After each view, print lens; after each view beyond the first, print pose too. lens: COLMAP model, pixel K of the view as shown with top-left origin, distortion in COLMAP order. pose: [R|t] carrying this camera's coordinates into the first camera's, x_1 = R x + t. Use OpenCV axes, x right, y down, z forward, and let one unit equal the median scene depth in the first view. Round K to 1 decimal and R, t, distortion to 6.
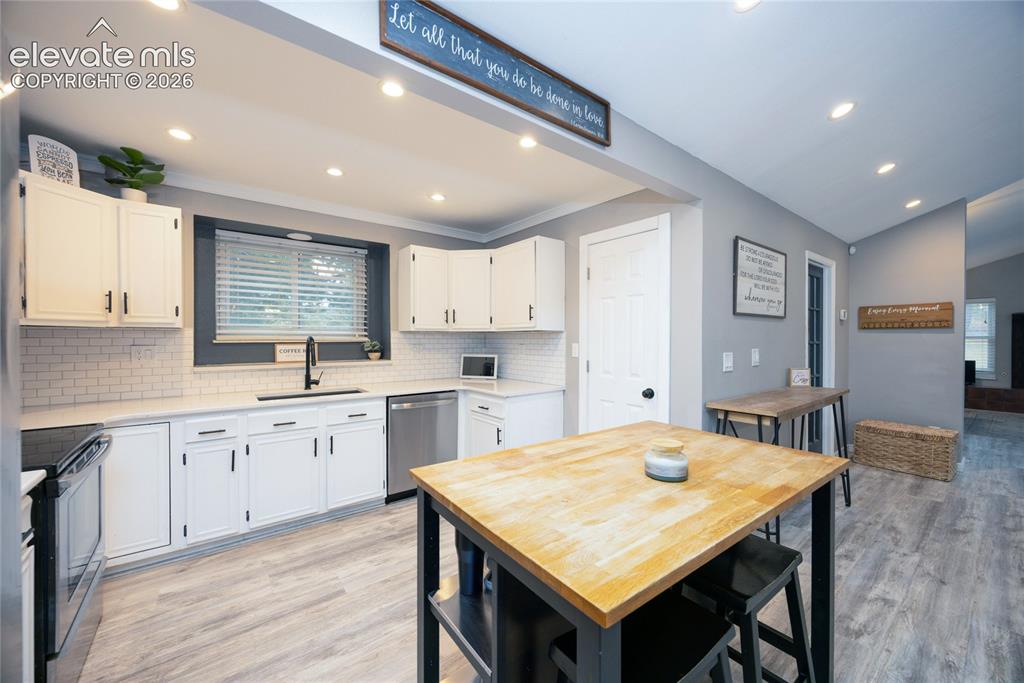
lens RADIAL K [[390.8, 0, 518.8], [0, 390.8, 341.2], [0, 0, 1]] dist [-0.002779, 0.000158]
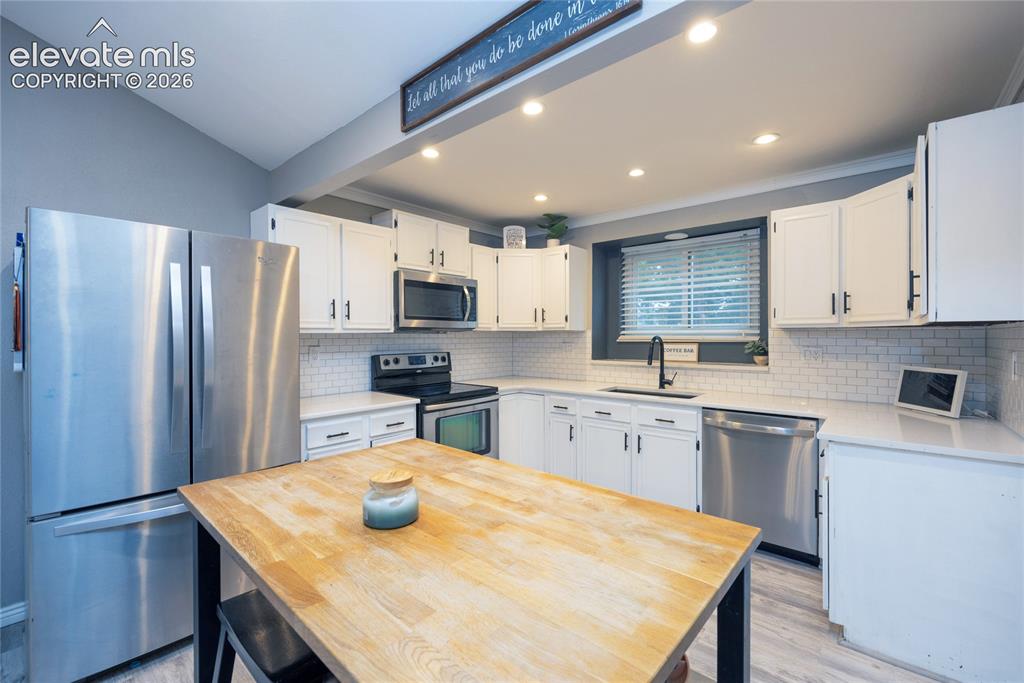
lens RADIAL K [[431.6, 0, 513.3], [0, 431.6, 339.1], [0, 0, 1]] dist [0.001077, 0.000325]
pose [[0.192599, 0.003539, -0.981271, 0.475573], [-0.006373, 0.999977, 0.002356, -0.004663], [0.981257, 0.005800, 0.192617, 0.405550]]
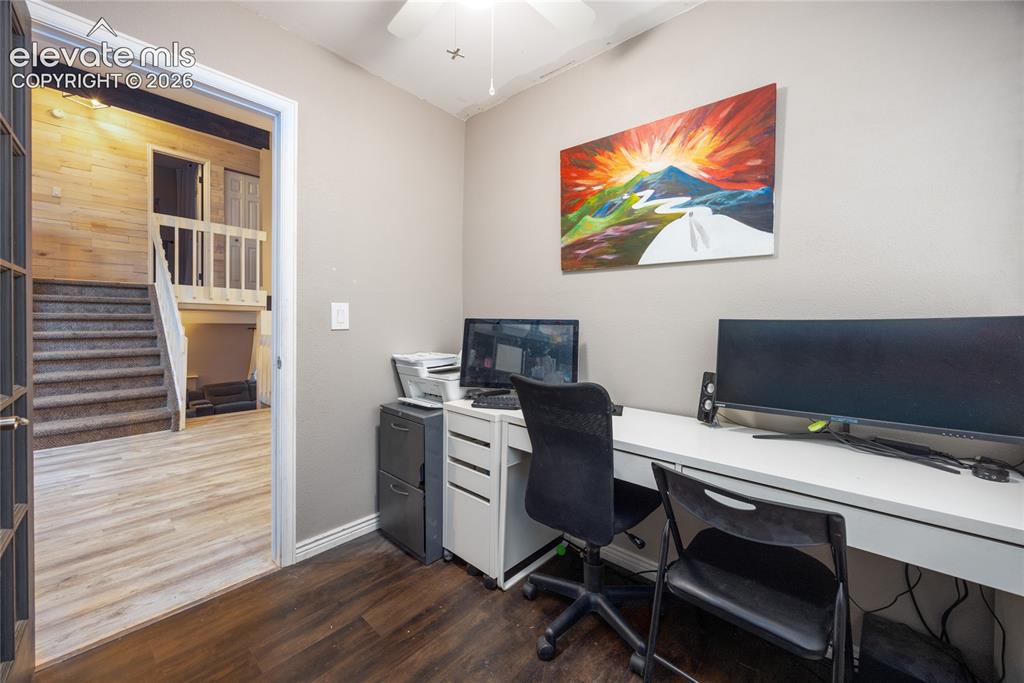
lens RADIAL K [[390.8, 0, 518.5], [0, 390.8, 328.7], [0, 0, 1]] dist [-0.002779, 0.000158]
pose [[-0.979955, -0.008390, -0.199044, 0.615469], [-0.013994, 0.999544, 0.026763, 0.045238], [0.198728, 0.029012, -0.979625, 1.800436]]
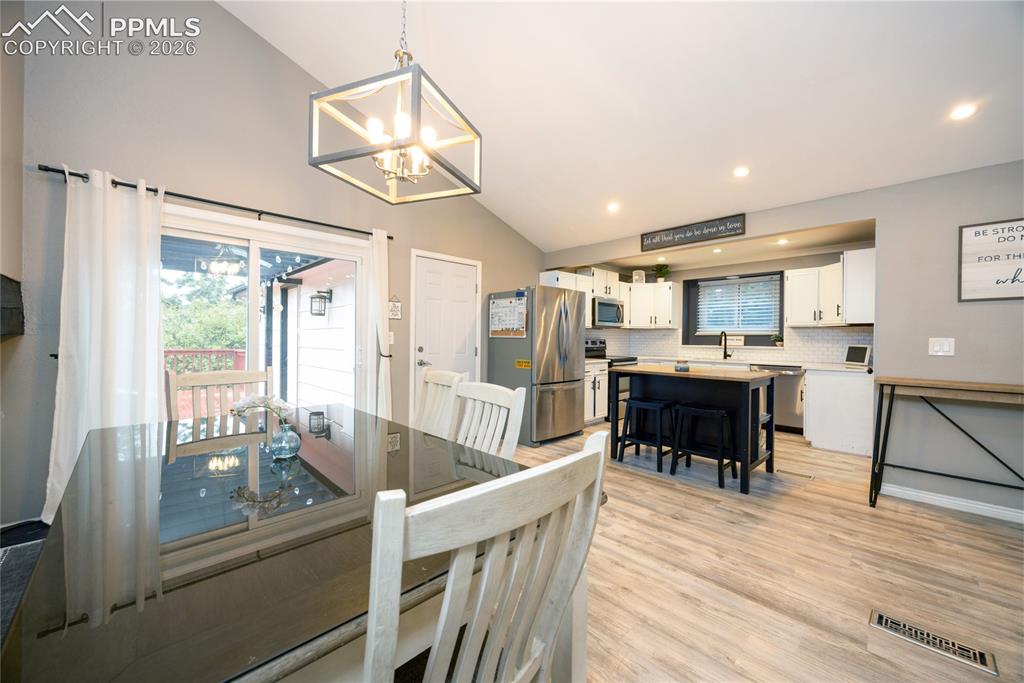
lens RADIAL K [[390.8, 0, 515.0], [0, 390.8, 342.4], [0, 0, 1]] dist [-0.002779, 0.000158]
pose [[0.117059, 0.009405, -0.993080, 1.236644], [-0.016983, 0.999828, 0.007467, 0.045139], [0.992980, 0.015992, 0.117199, -0.250918]]
